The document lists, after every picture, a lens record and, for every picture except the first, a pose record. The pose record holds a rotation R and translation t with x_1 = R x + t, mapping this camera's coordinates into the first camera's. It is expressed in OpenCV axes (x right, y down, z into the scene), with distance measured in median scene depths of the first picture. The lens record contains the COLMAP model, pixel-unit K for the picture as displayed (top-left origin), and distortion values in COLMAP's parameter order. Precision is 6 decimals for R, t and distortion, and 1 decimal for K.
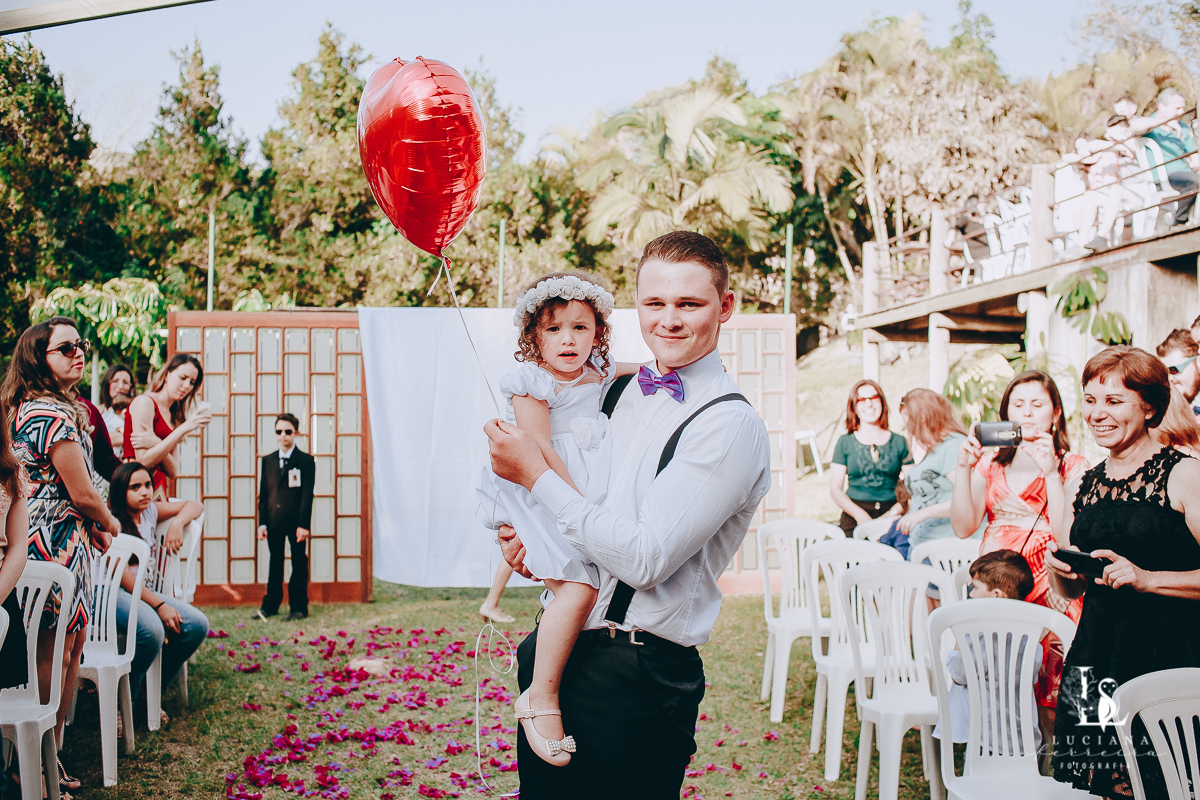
lens RADIAL K [[1281.4, 0, 600.0], [0, 1281.4, 400.0], [0, 0, 1]] dist [-0.026787, -0.008197]
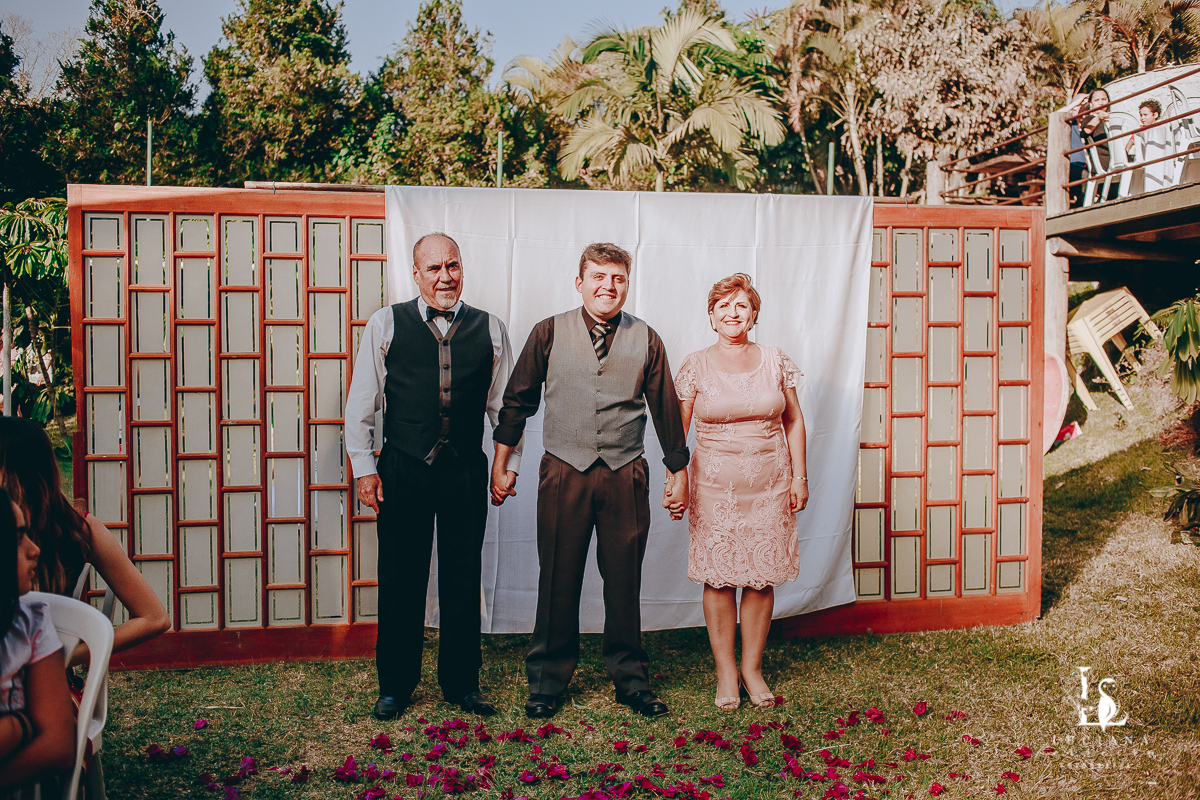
lens RADIAL K [[1194.2, 0, 600.0], [0, 1194.2, 400.0], [0, 0, 1]] dist [-0.022767, -0.025893]
pose [[0.998078, -0.001701, 0.061950, -0.038561], [-0.000819, 0.999173, 0.040642, 0.002806], [-0.061967, -0.040615, 0.997251, 0.132465]]
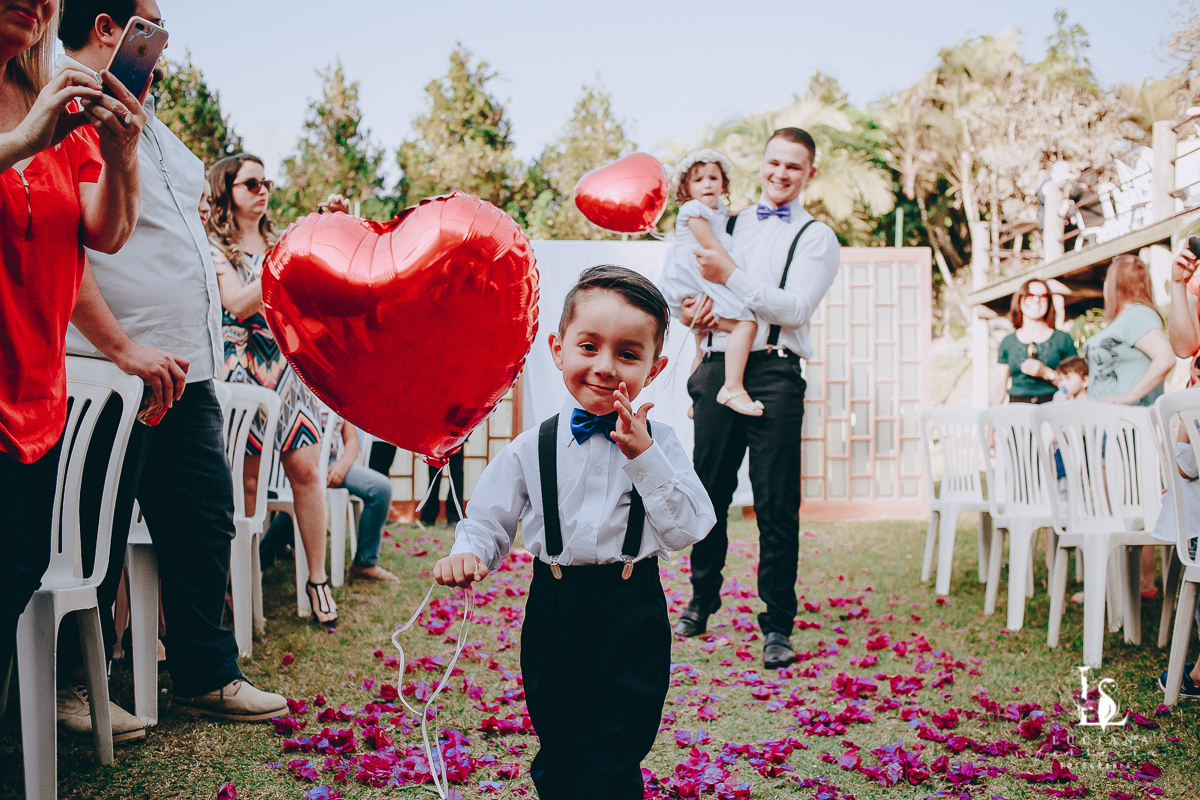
lens RADIAL K [[1194.2, 0, 600.0], [0, 1194.2, 400.0], [0, 0, 1]] dist [-0.022767, -0.025893]
pose [[0.996852, 0.004290, -0.079163, -0.011885], [-0.005618, 0.999847, -0.016559, 0.024018], [0.079080, 0.016952, 0.996724, 0.009147]]
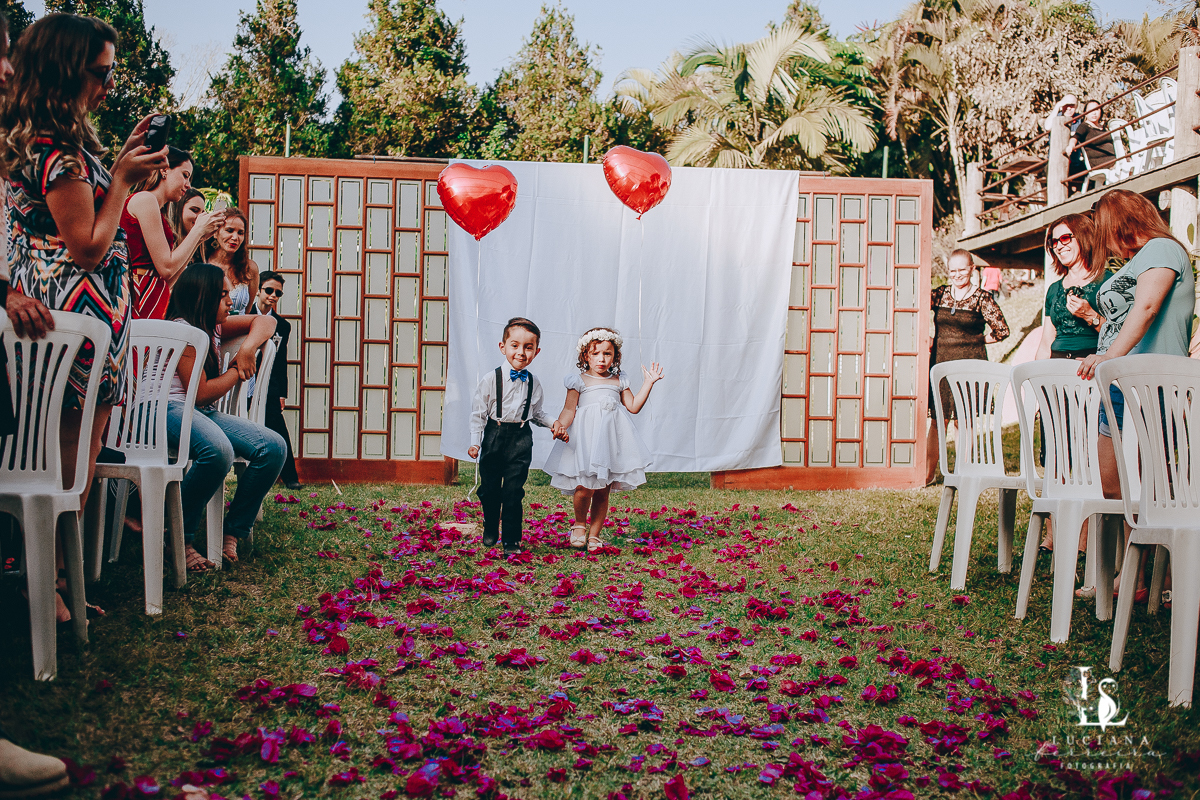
lens RADIAL K [[1245.6, 0, 600.0], [0, 1245.6, 400.0], [0, 0, 1]] dist [-0.022478, -0.029466]
pose [[0.998694, 0.025243, -0.044429, -0.012481], [-0.024265, 0.999454, 0.022421, 0.024323], [0.044971, -0.021313, 0.998761, 0.040208]]
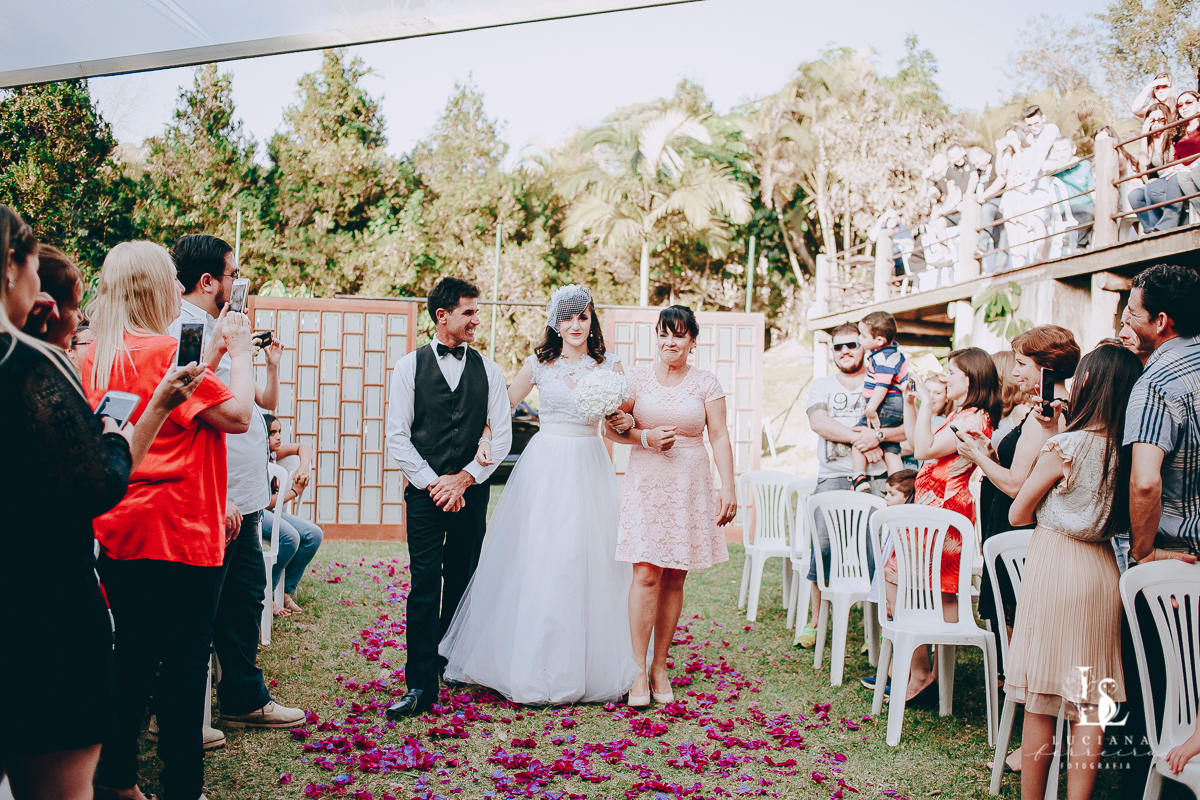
lens RADIAL K [[1225.9, 0, 600.0], [0, 1225.9, 400.0], [0, 0, 1]] dist [-0.035751, 0.031680]
pose [[0.999008, 0.026263, 0.035973, -0.014253], [-0.026382, 0.999648, 0.002854, 0.005265], [-0.035885, -0.003800, 0.999349, -0.051489]]
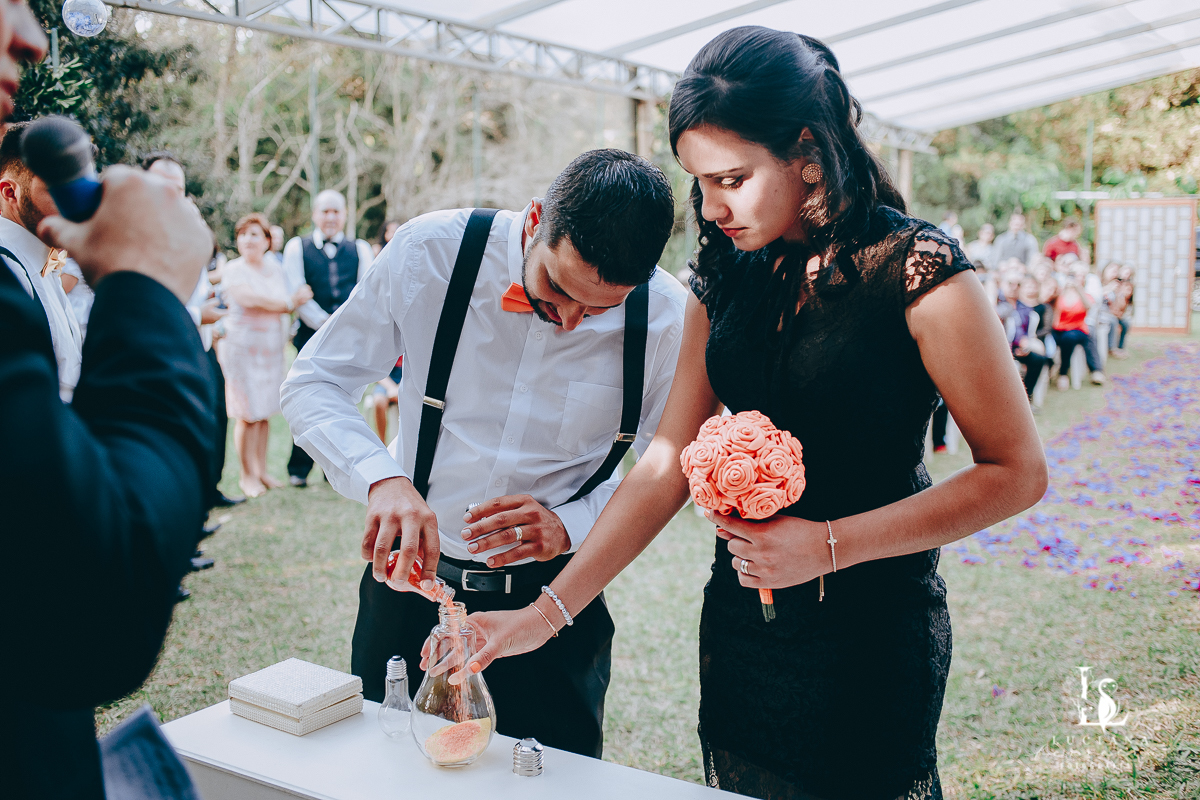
lens RADIAL K [[1310.3, 0, 600.0], [0, 1310.3, 400.0], [0, 0, 1]] dist [-0.019881, -0.026590]
pose [[0.822854, 0.056105, -0.565477, 0.084101], [0.017606, 0.992119, 0.124055, -0.008784], [0.567980, -0.112035, 0.815381, -0.454903]]
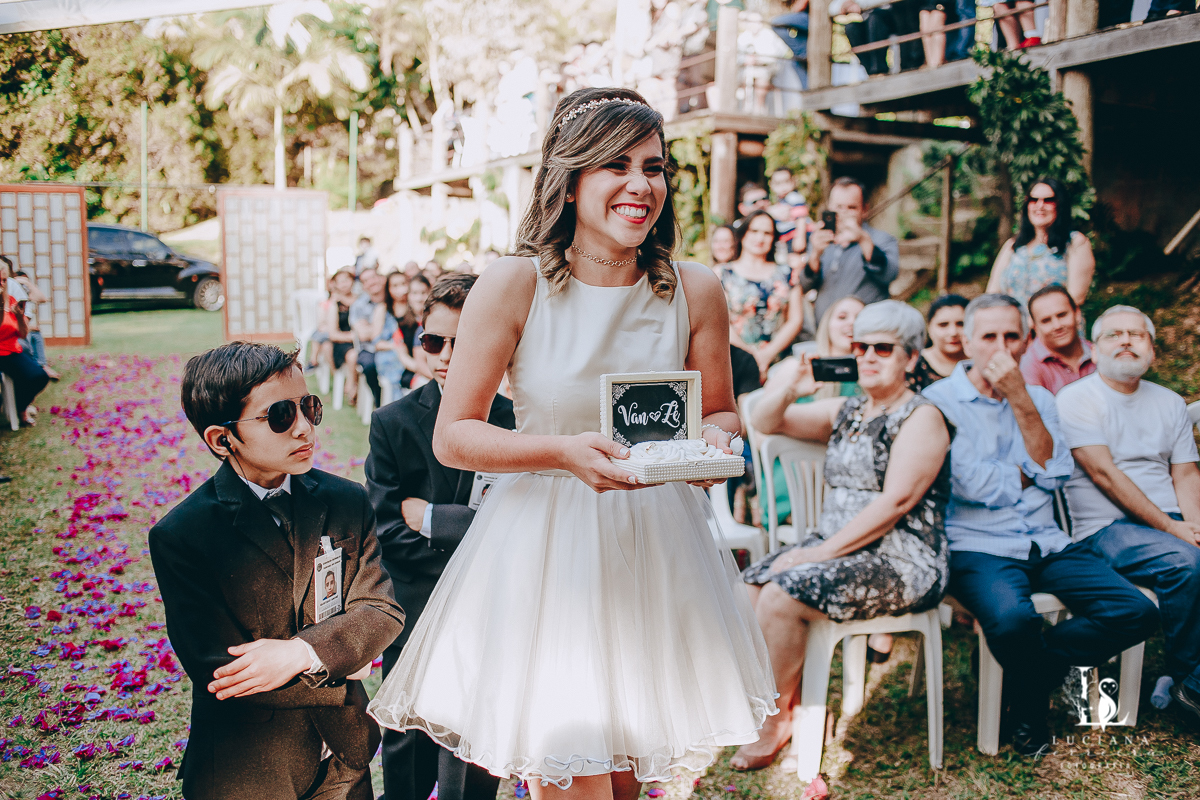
lens RADIAL K [[1225.9, 0, 600.0], [0, 1225.9, 400.0], [0, 0, 1]] dist [-0.035751, 0.031680]
pose [[0.956455, -0.026922, 0.290636, 0.003512], [-0.013060, 0.990793, 0.134756, -0.004588], [-0.291588, -0.132684, 0.947297, -0.295378]]
